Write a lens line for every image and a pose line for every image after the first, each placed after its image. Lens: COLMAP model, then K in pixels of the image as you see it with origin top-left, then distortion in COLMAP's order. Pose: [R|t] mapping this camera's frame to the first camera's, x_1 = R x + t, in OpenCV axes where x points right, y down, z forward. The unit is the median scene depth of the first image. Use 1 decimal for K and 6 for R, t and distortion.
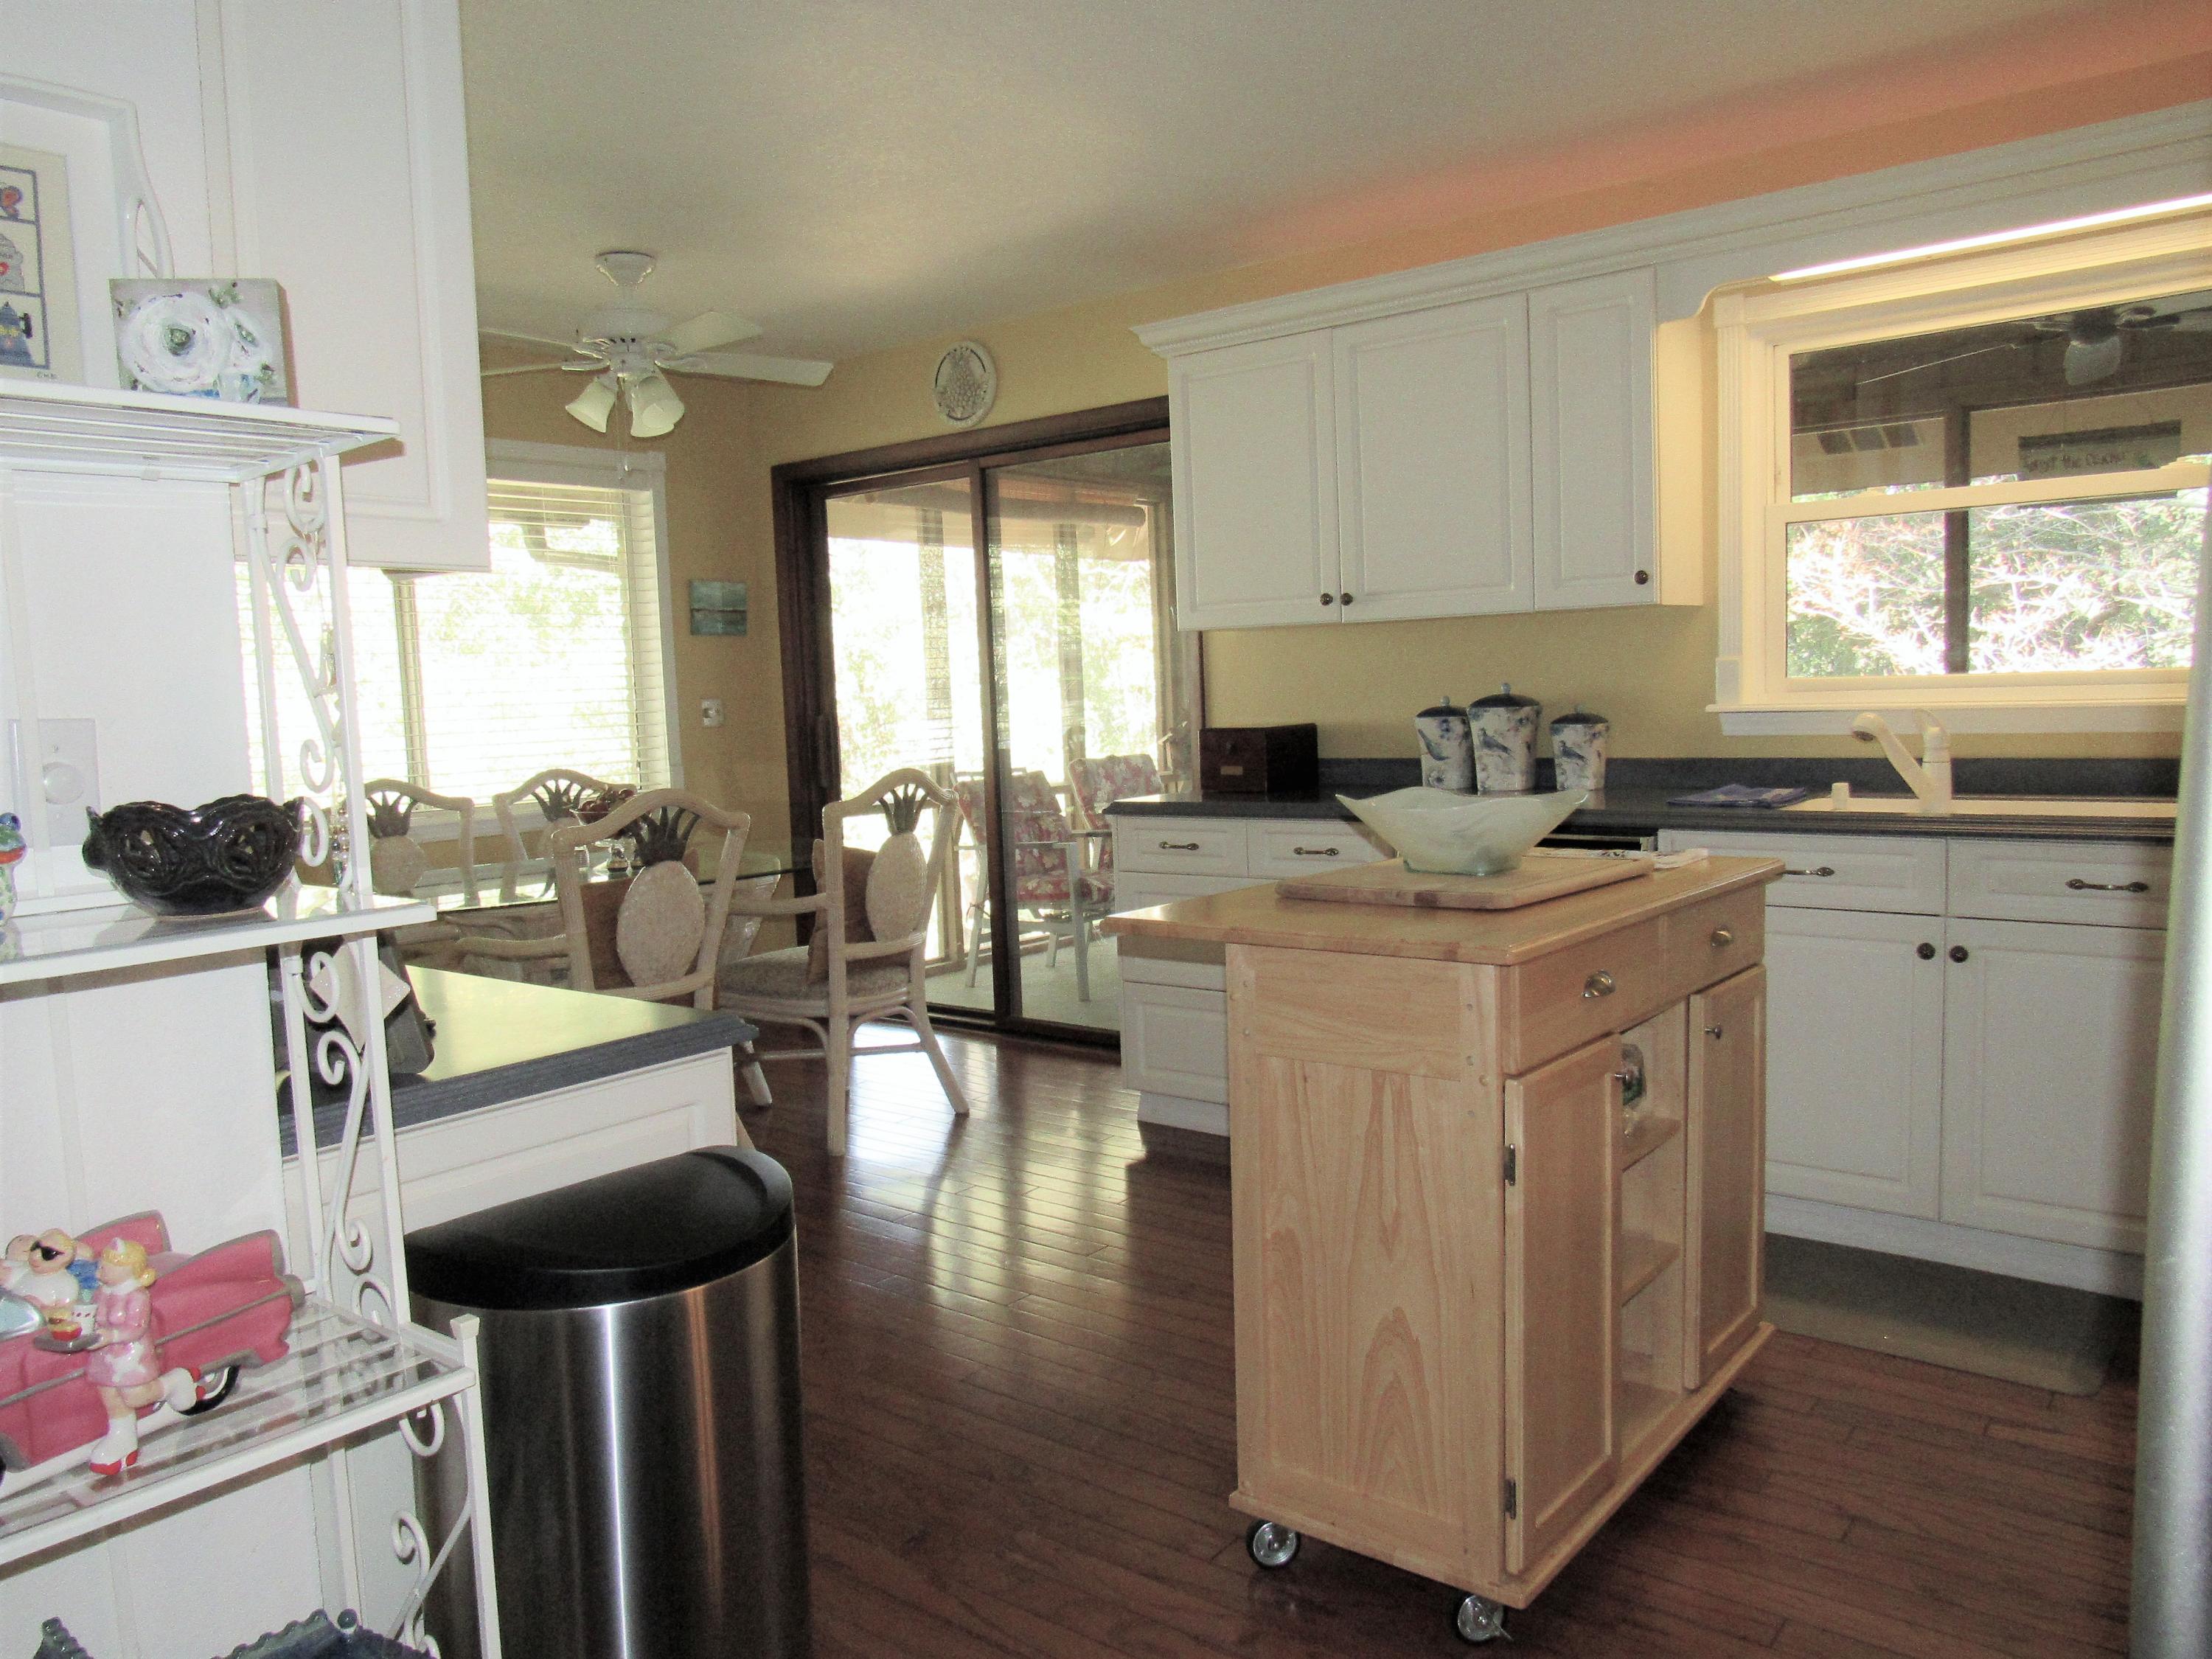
lens RADIAL K [[1583.2, 0, 1106.0], [0, 1583.2, 829.5], [0, 0, 1]] dist [-0.019503, 0.009789]
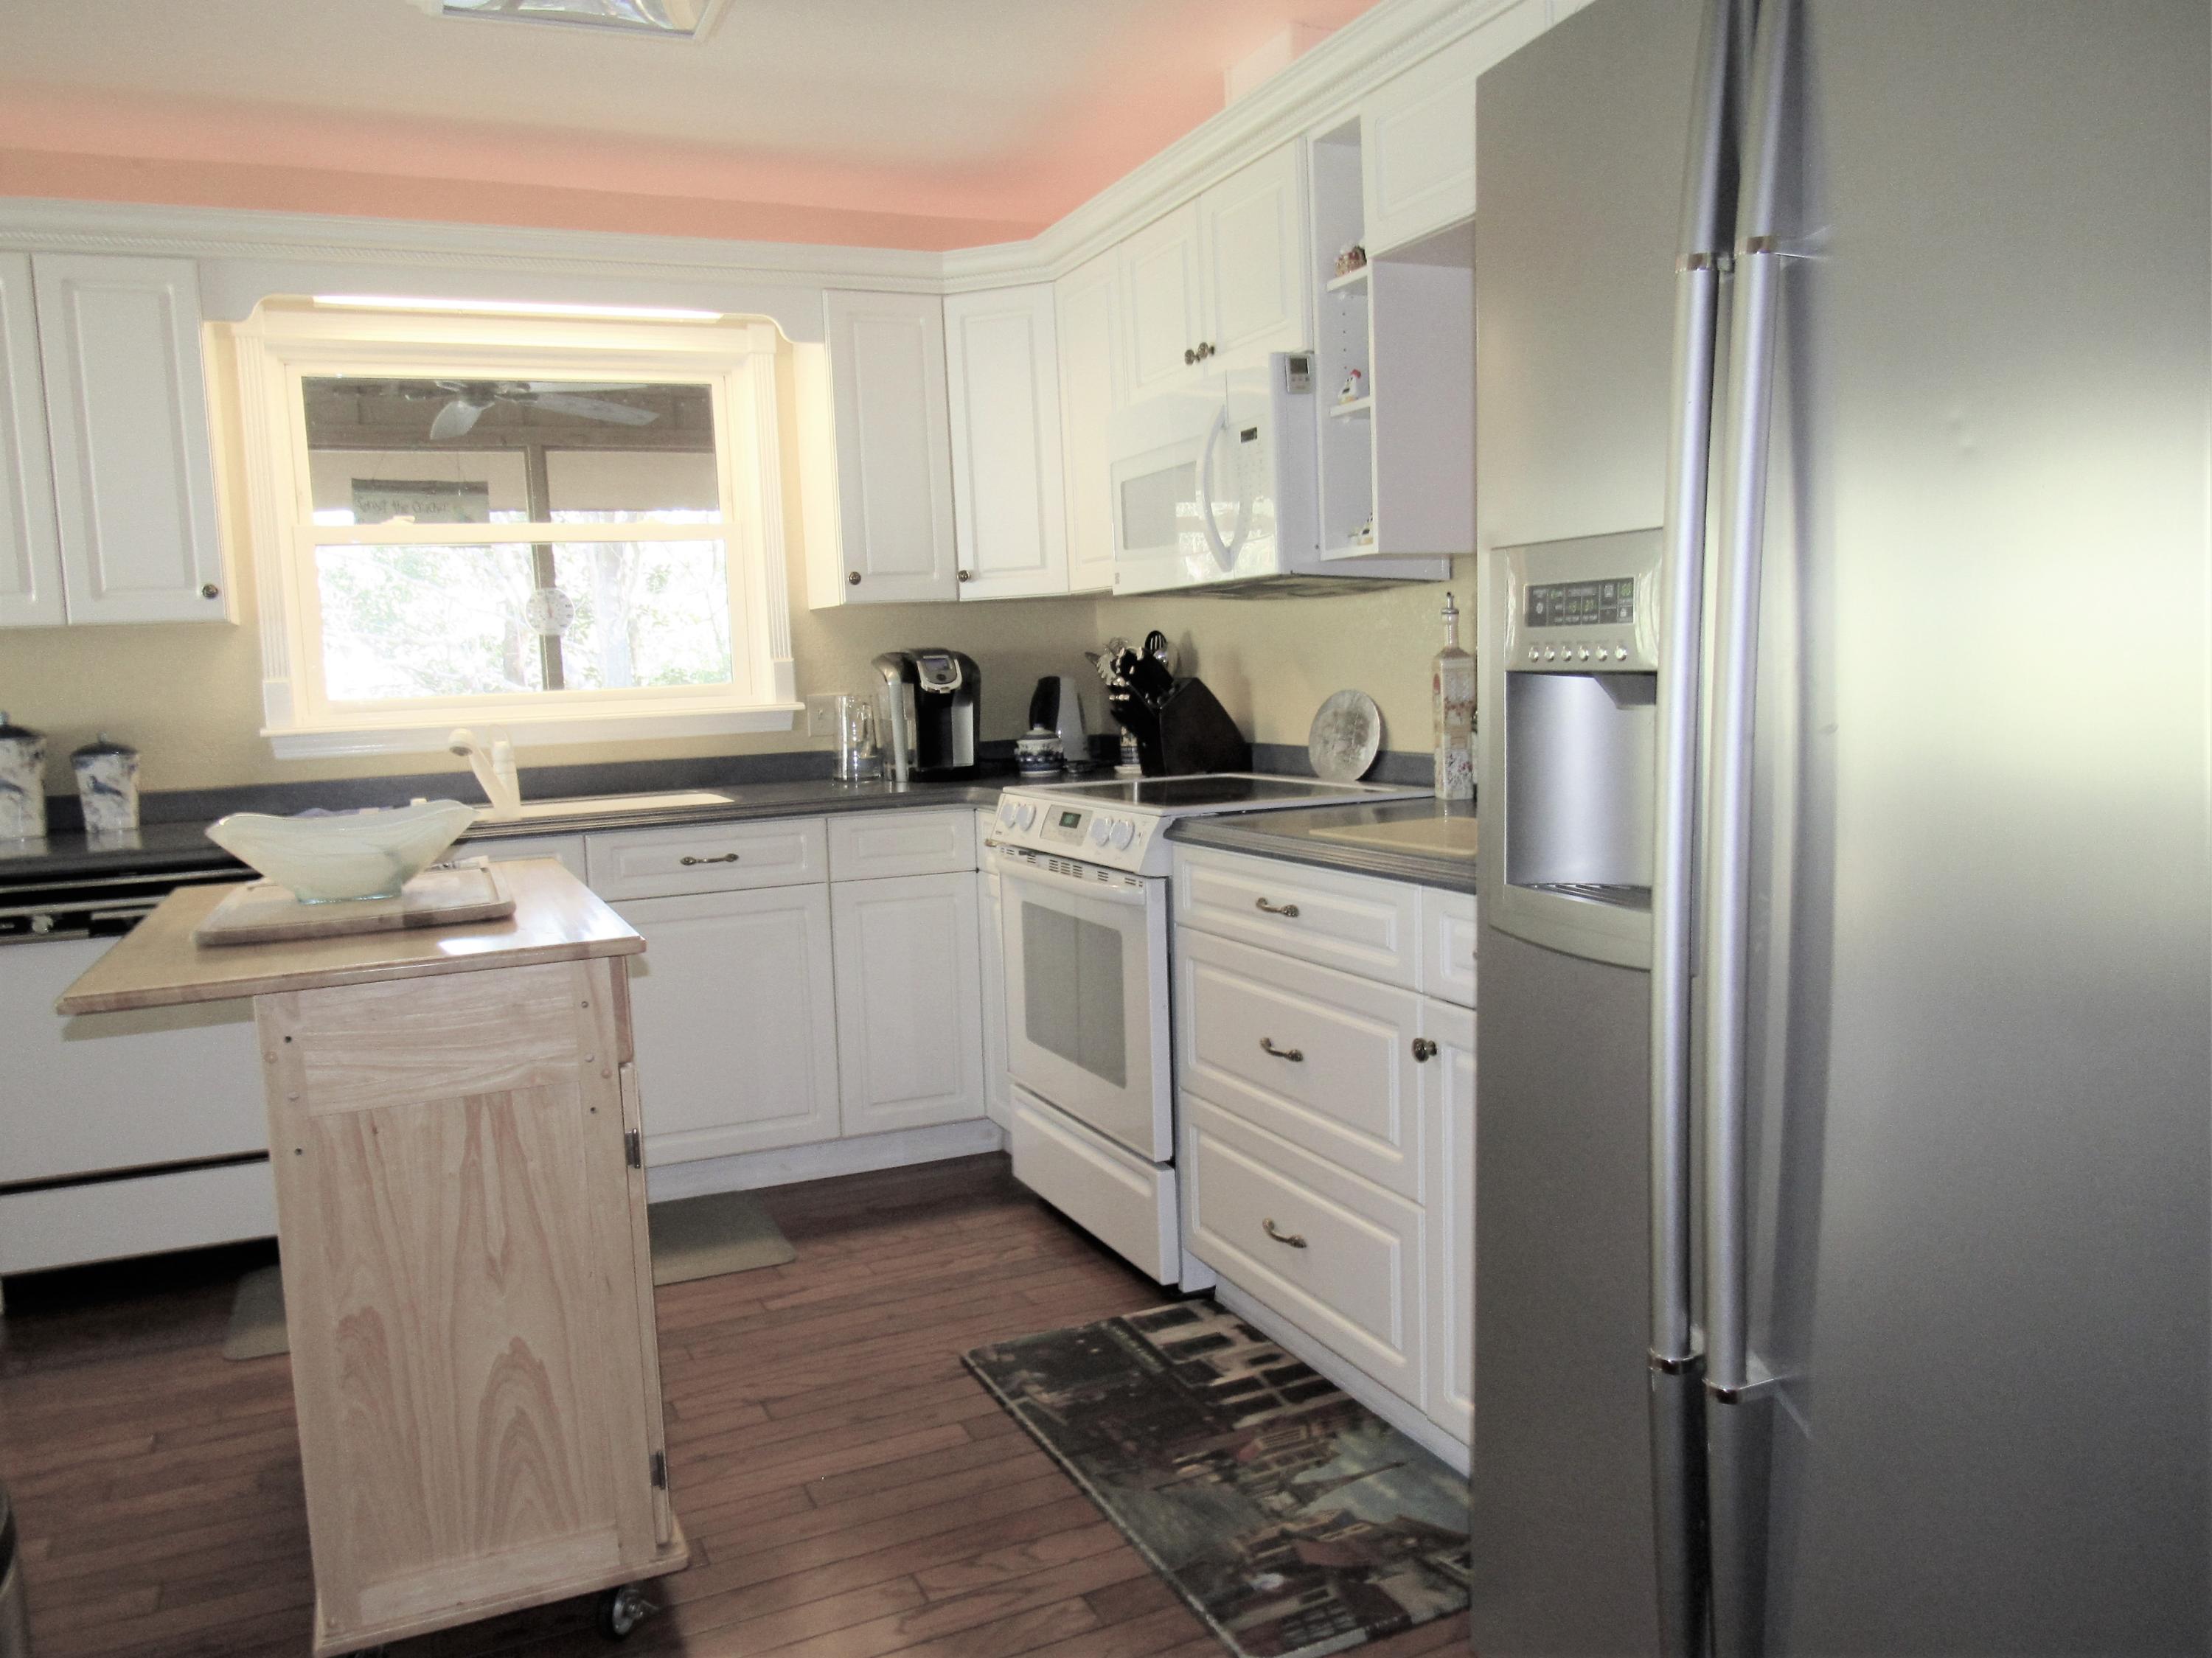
lens RADIAL K [[1618.0, 0, 1088.6], [0, 1618.0, 825.2], [0, 0, 1]] dist [-0.026220, -0.000868]
pose [[0.461025, -0.074503, 0.884254, -0.252321], [0.101464, 0.994360, 0.030880, -0.000275], [-0.881567, 0.075483, 0.465984, 0.112162]]
